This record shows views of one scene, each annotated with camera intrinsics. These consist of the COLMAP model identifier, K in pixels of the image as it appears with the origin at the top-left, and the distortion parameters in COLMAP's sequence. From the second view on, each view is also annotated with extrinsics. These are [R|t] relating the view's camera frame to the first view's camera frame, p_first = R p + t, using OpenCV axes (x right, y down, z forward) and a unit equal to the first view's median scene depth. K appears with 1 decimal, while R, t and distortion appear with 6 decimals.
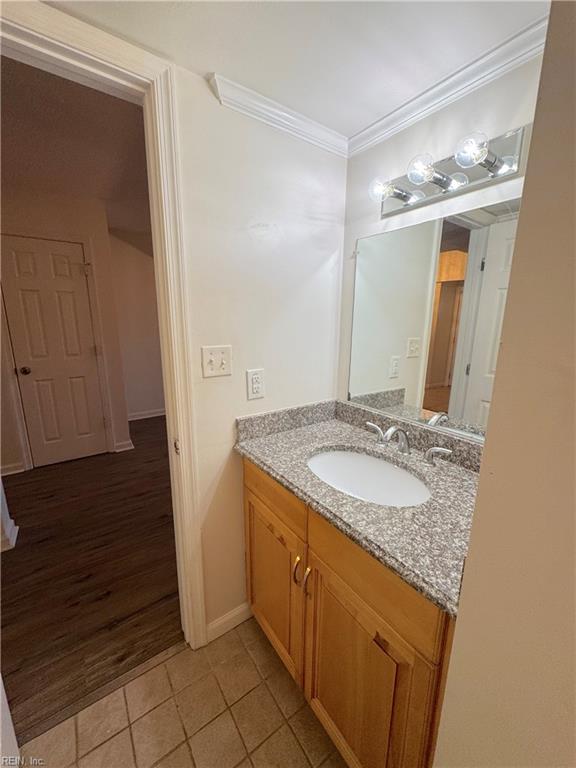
lens RADIAL K [[306.2, 0, 288.9], [0, 306.2, 379.3], [0, 0, 1]] dist [-0.002681, 0.000802]
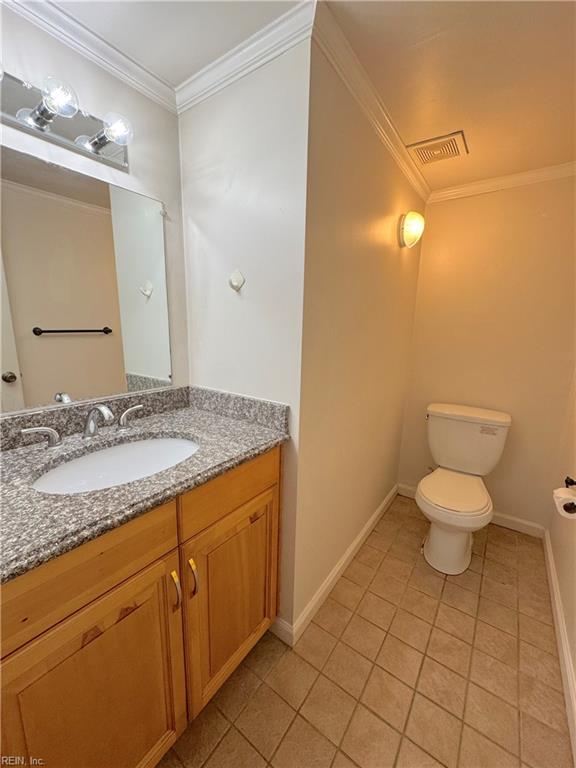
lens RADIAL K [[306.2, 0, 292.6], [0, 306.2, 387.3], [0, 0, 1]] dist [-0.002681, 0.000802]
pose [[-0.324484, -0.212165, 0.921790, -0.678330], [0.161160, 0.947870, 0.274898, -0.044726], [-0.932061, 0.237756, -0.273376, 0.799087]]
